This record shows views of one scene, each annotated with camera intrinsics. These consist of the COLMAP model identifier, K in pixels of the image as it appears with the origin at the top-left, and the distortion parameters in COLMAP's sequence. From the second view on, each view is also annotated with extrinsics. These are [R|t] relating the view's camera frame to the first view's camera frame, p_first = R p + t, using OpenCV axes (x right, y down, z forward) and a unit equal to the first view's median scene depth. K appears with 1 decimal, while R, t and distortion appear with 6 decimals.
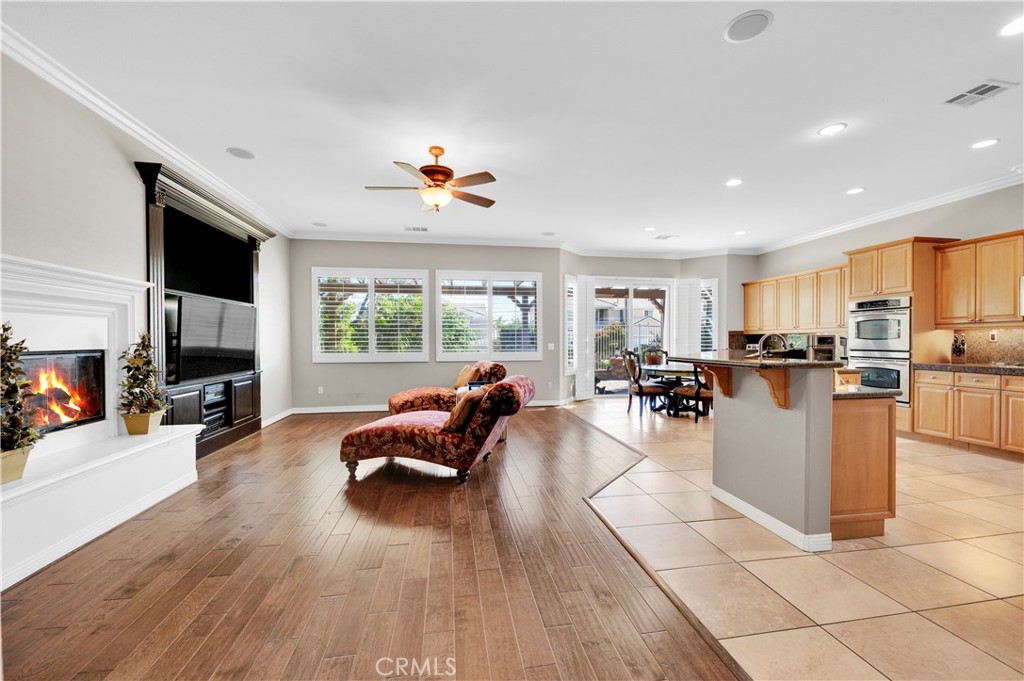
lens RADIAL K [[408.1, 0, 515.4], [0, 408.1, 343.2], [0, 0, 1]] dist [0.020530, -0.011634]
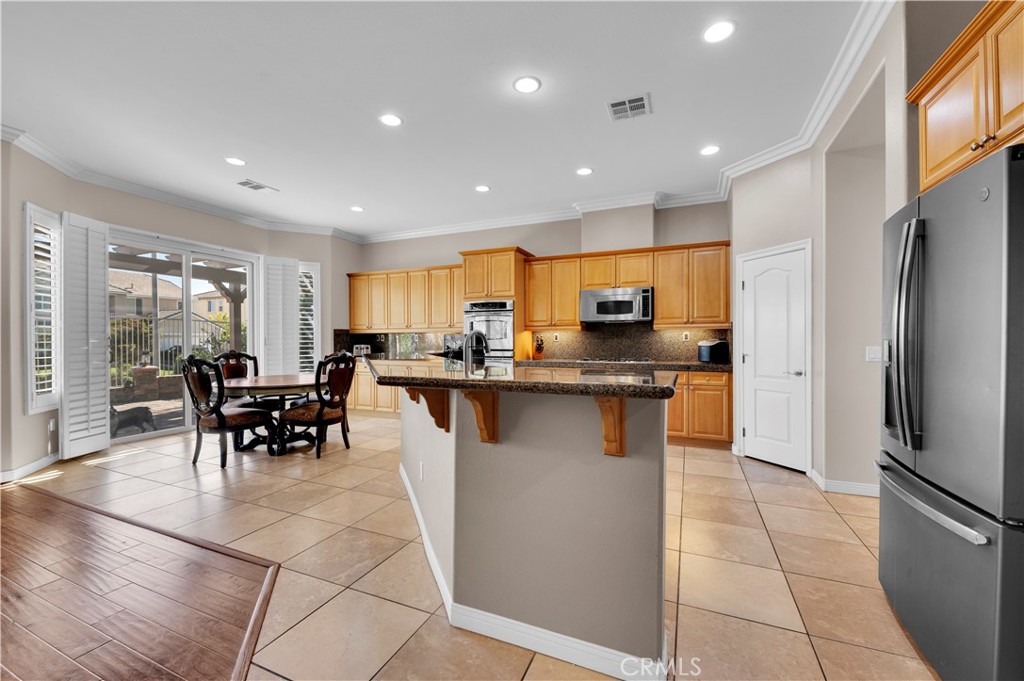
lens RADIAL K [[408.1, 0, 515.4], [0, 408.1, 343.2], [0, 0, 1]] dist [0.020530, -0.011634]
pose [[0.541331, -0.006848, 0.840782, 0.031602], [0.006930, 0.999969, 0.003682, -0.002101], [-0.840781, 0.003834, 0.541362, 0.304632]]
